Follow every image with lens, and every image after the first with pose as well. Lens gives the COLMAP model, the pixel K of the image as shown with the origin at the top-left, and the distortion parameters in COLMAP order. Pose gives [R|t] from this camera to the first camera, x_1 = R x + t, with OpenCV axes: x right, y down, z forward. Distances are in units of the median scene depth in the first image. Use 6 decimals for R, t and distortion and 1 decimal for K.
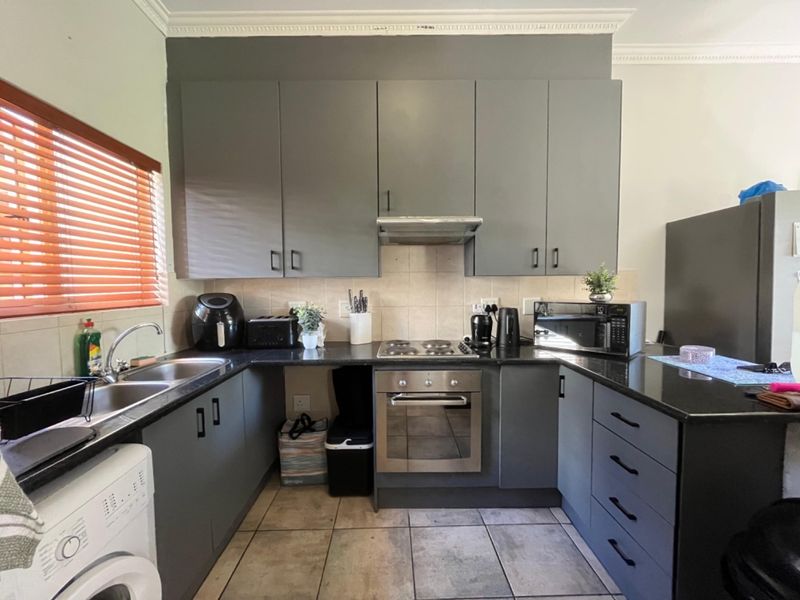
lens RADIAL K [[320.1, 0, 396.7], [0, 320.1, 299.3], [0, 0, 1]] dist [-0.000965, -0.000064]
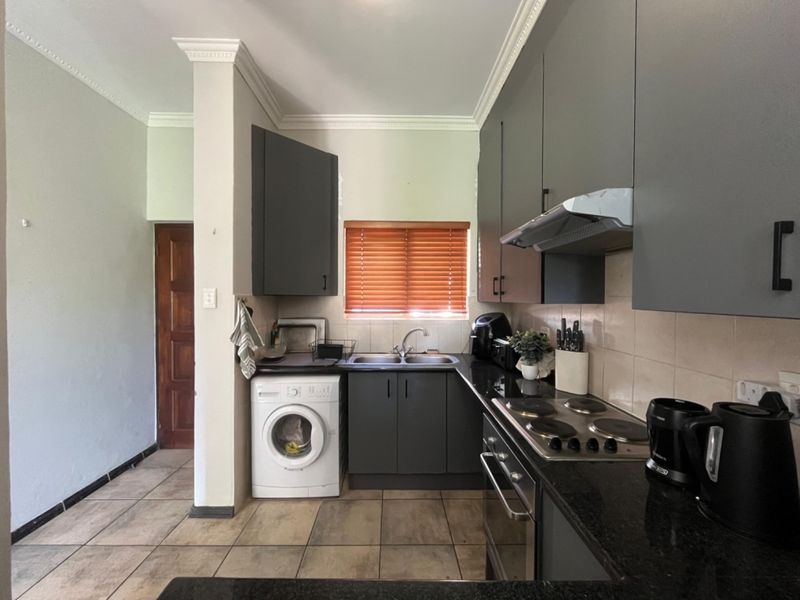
lens RADIAL K [[320.1, 0, 398.6], [0, 320.1, 298.8], [0, 0, 1]] dist [-0.000965, -0.000064]
pose [[0.014391, 0.018084, -0.999733, 0.845173], [-0.052430, 0.998475, 0.017307, -0.093971], [0.998521, 0.052167, 0.015317, 0.778217]]
